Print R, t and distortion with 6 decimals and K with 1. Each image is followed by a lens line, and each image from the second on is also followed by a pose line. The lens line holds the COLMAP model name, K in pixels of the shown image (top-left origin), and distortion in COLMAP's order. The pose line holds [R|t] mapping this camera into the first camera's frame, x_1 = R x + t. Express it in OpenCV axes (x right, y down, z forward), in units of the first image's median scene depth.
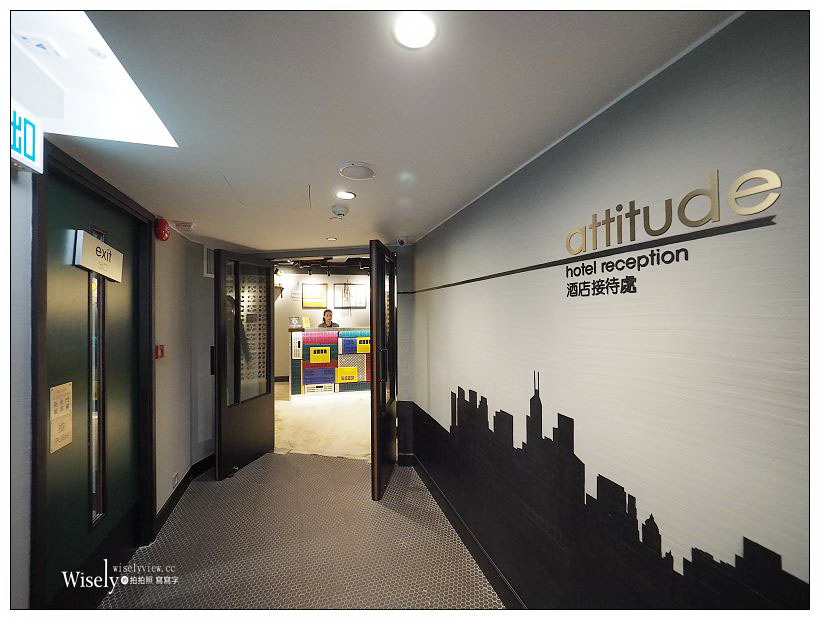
lens RADIAL K [[335.5, 0, 409.2], [0, 335.5, 310.3], [0, 0, 1]] dist [0.000032, 0.000005]
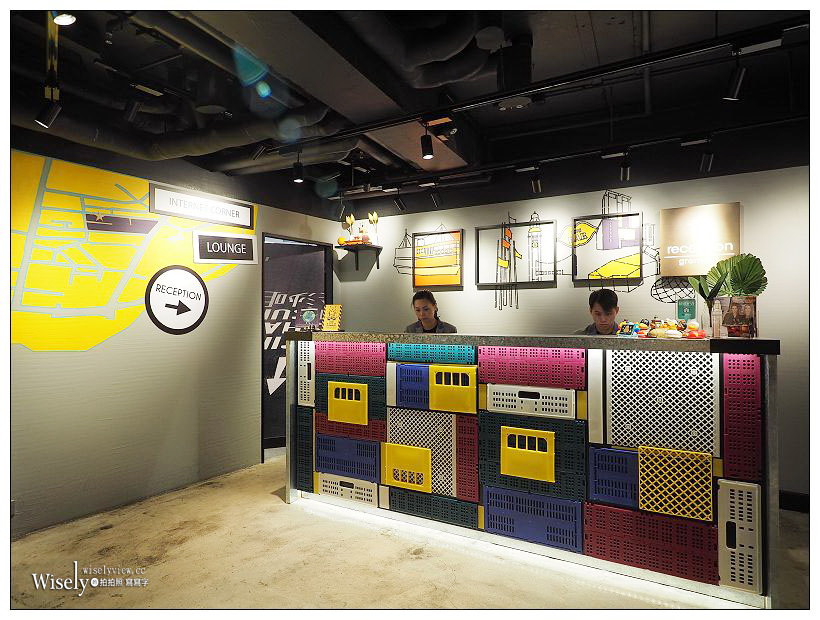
lens RADIAL K [[520.3, 0, 408.9], [0, 520.3, 310.6], [0, 0, 1]] dist [0.001936, 0.000114]
pose [[0.719445, -0.003604, -0.694540, 0.199550], [0.005112, 0.999987, 0.000107, 0.027172], [0.694531, -0.003628, 0.719454, 0.609600]]
